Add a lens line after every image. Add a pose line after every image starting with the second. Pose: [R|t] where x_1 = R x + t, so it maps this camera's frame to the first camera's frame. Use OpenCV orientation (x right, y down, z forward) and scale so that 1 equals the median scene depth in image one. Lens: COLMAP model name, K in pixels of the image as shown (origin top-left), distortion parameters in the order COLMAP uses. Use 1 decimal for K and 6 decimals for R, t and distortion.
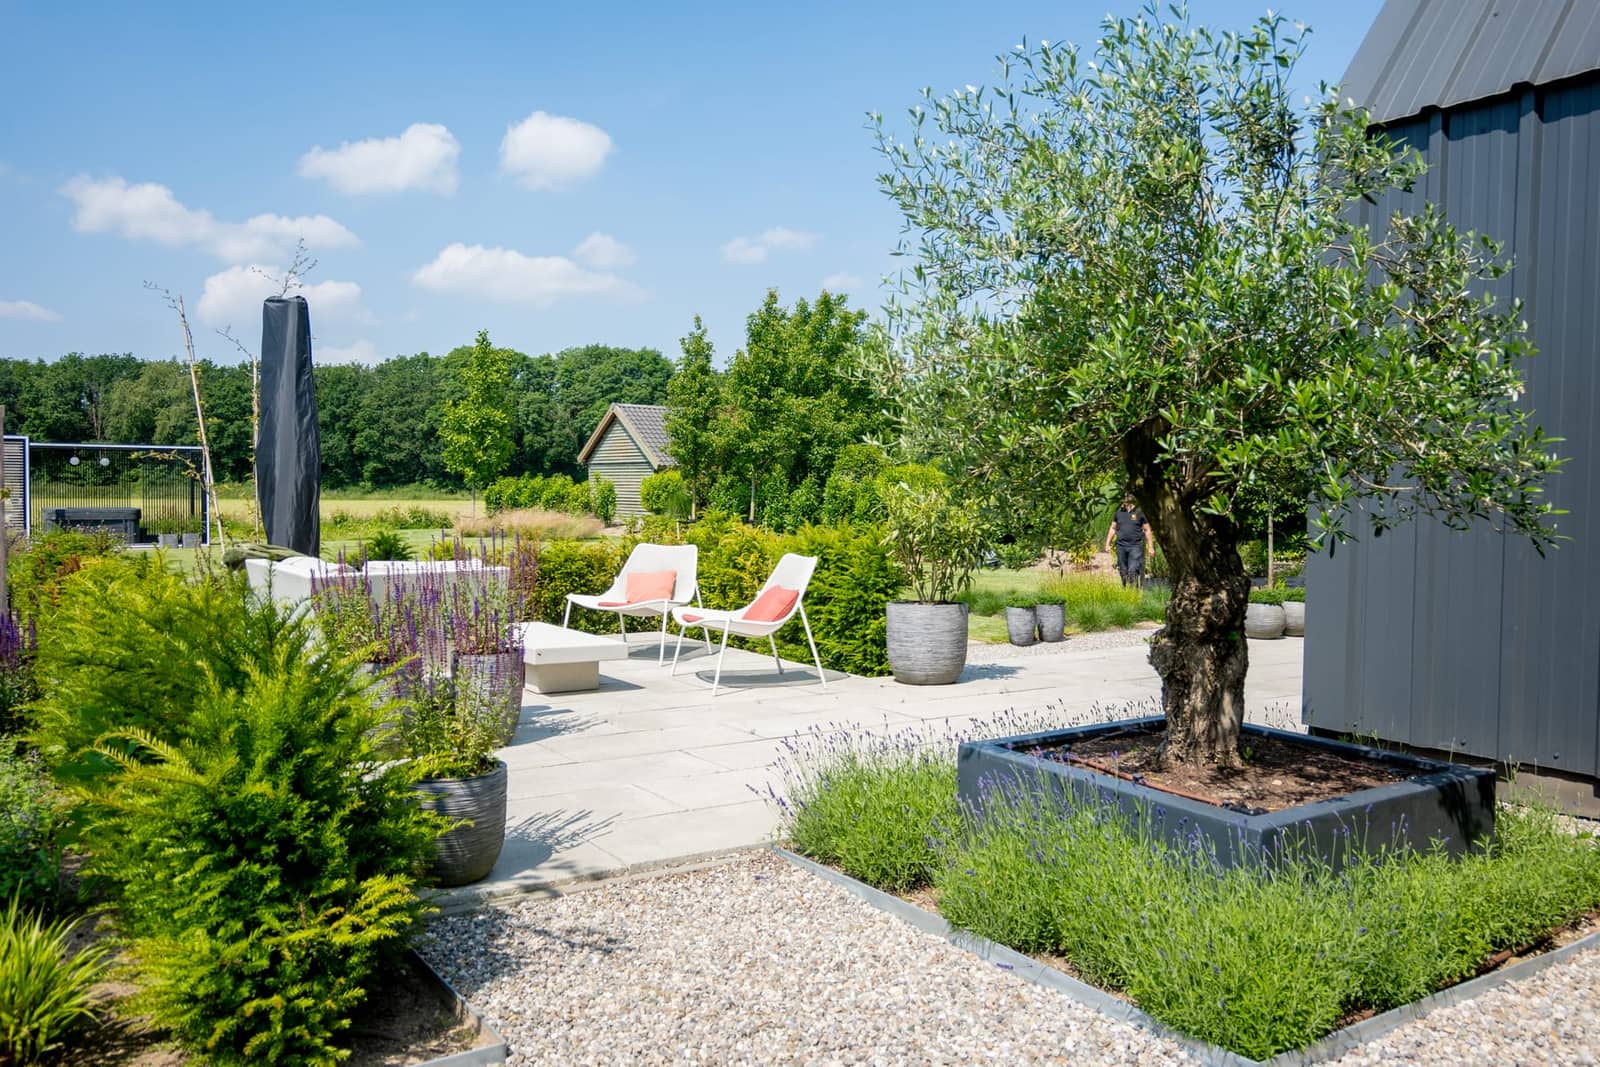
lens RADIAL K [[1409.6, 0, 801.1], [0, 1409.6, 484.1], [0, 0, 1]] dist [0.080603, 0.005343]
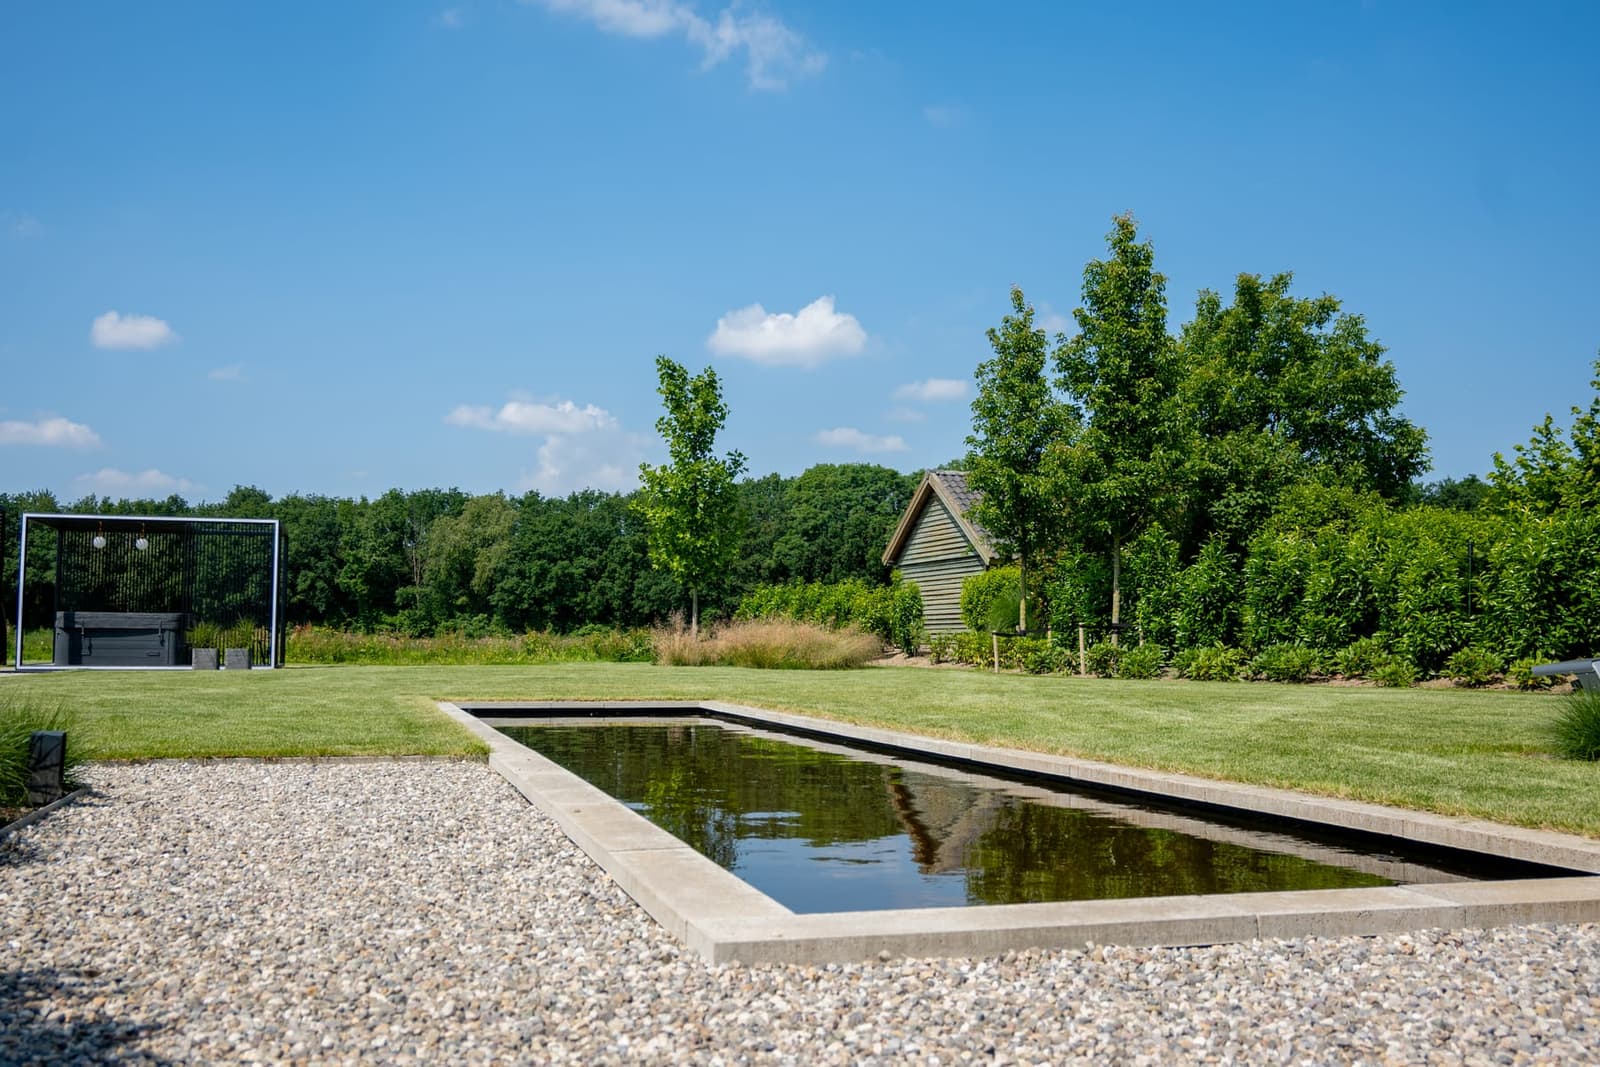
lens RADIAL K [[1409.6, 0, 801.1], [0, 1409.6, 484.1], [0, 0, 1]] dist [0.080603, 0.005343]
pose [[0.939216, -0.051800, -0.339397, 0.026797], [0.002977, 0.989744, -0.142819, 0.032238], [0.343314, 0.133127, 0.929738, 0.274246]]
